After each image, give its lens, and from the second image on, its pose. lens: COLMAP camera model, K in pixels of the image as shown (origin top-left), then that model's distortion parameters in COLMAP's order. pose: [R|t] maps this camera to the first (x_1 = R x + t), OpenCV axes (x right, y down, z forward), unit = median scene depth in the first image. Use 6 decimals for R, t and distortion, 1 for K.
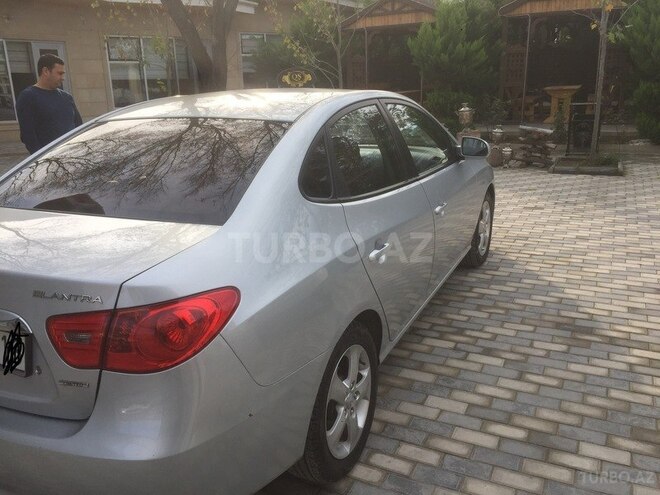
lens RADIAL K [[567.1, 0, 328.2], [0, 567.1, 242.8], [0, 0, 1]] dist [0.074181, -0.085057]
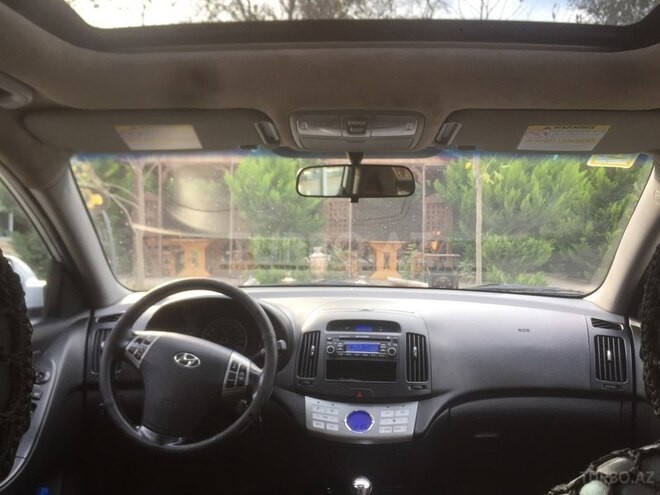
lens RADIAL K [[567.1, 0, 328.5], [0, 567.1, 247.4], [0, 0, 1]] dist [0.074181, -0.085057]
pose [[0.917883, 0.037866, 0.395041, -0.115068], [0.071839, 0.963138, -0.259239, -0.122598], [-0.390295, 0.266330, 0.881328, 0.837423]]
